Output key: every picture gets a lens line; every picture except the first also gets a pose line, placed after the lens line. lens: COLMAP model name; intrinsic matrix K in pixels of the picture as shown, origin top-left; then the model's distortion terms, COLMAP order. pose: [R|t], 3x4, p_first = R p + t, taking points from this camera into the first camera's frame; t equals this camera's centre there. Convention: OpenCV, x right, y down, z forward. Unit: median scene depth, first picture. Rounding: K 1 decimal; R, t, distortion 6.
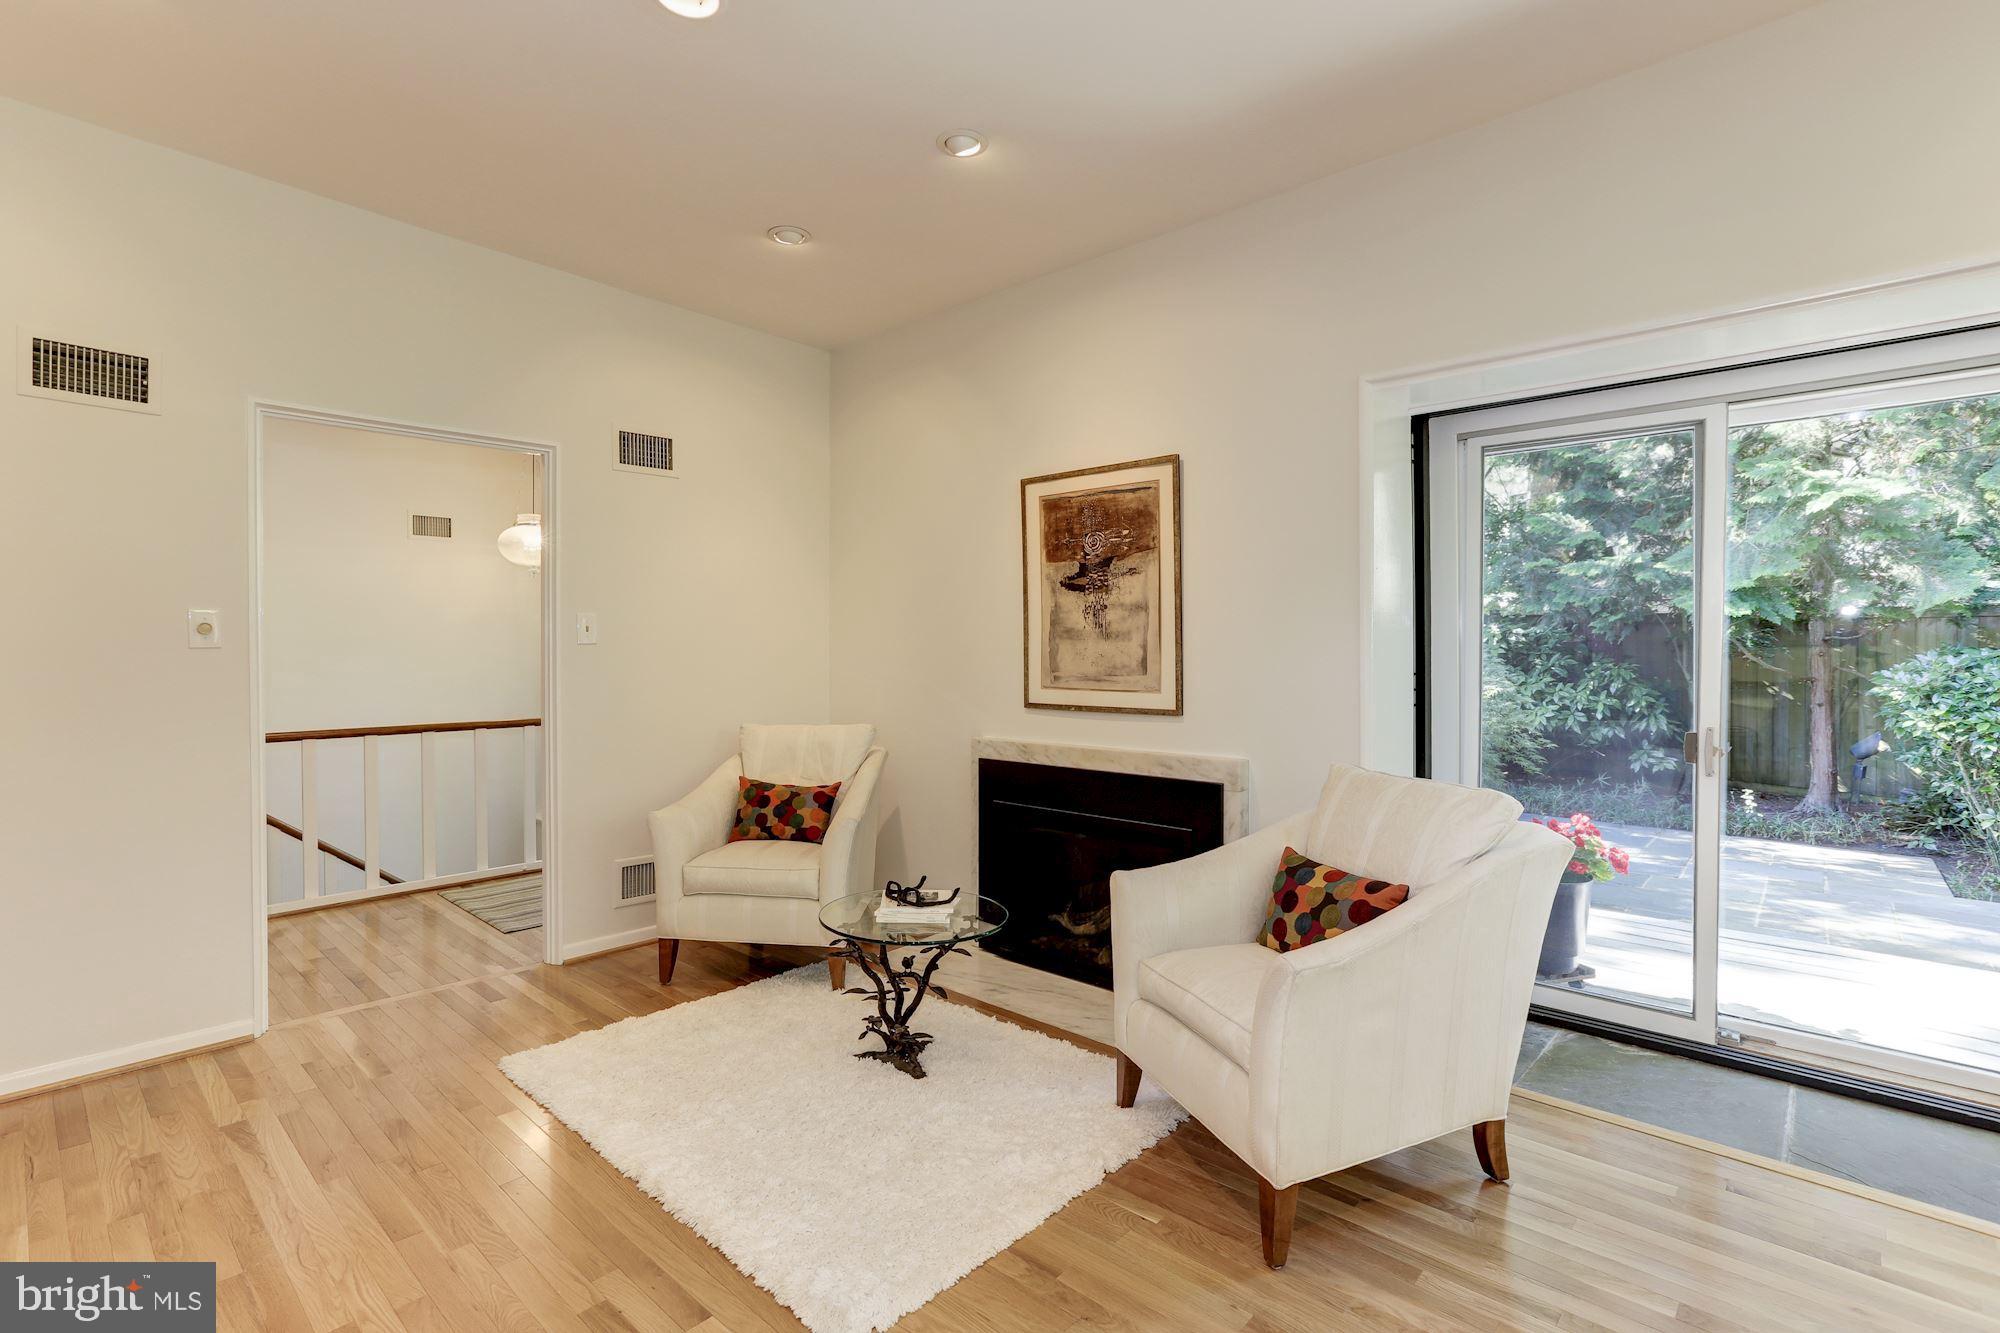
lens RADIAL K [[925.7, 0, 983.1], [0, 925.7, 653.7], [0, 0, 1]] dist [-0.034708, 0.018496]
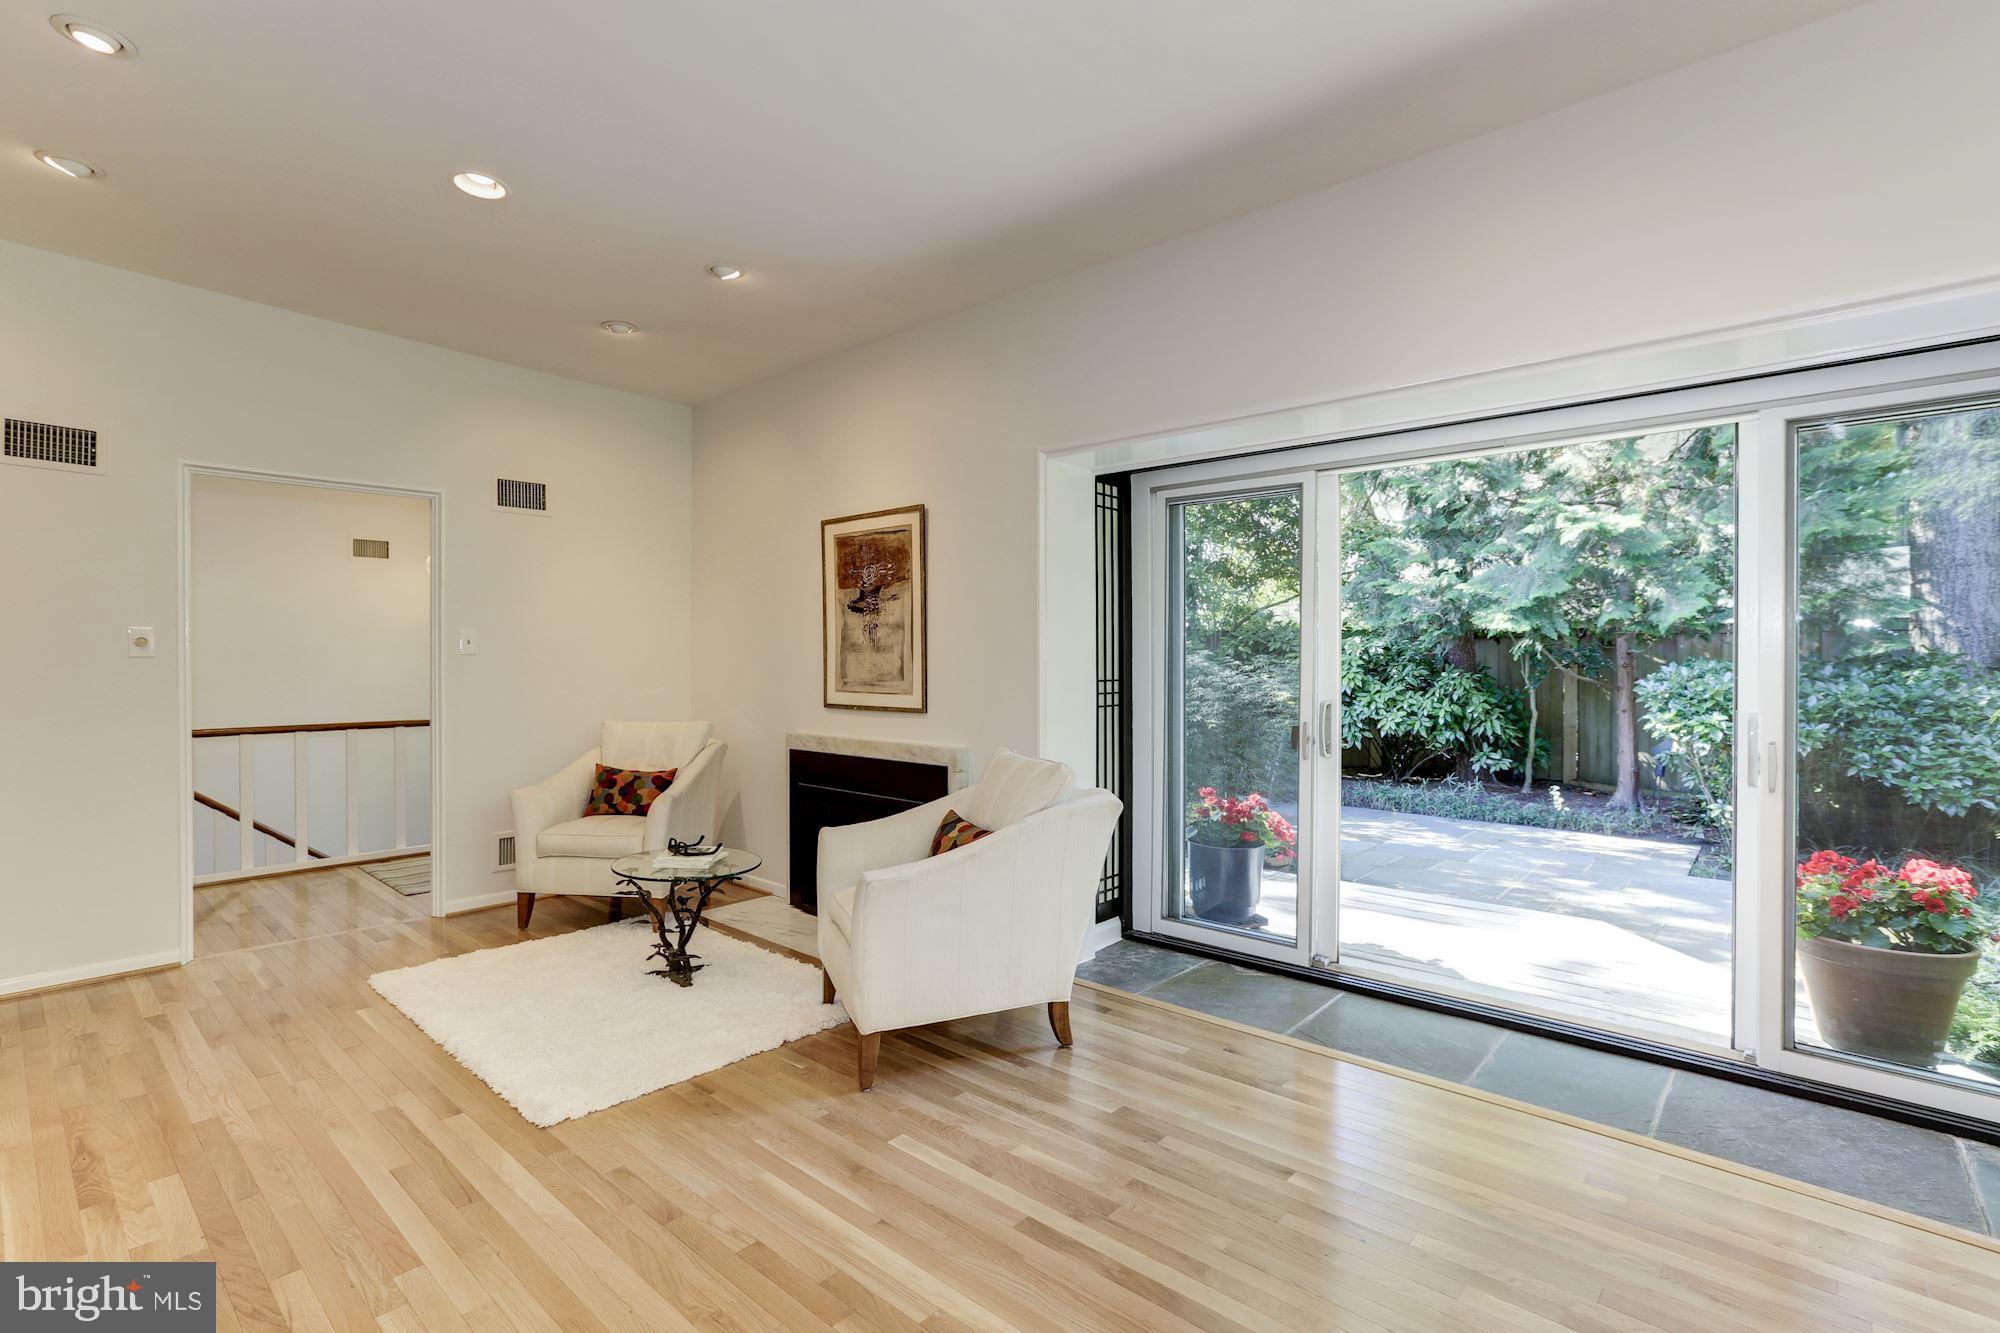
lens RADIAL K [[929.7, 0, 989.0], [0, 929.7, 662.6], [0, 0, 1]] dist [-0.032067, 0.017186]
pose [[0.999961, 0.002327, 0.008498, 0.280610], [-0.002318, 0.999997, -0.001081, 0.000024], [-0.008501, 0.001061, 0.999963, -0.255119]]
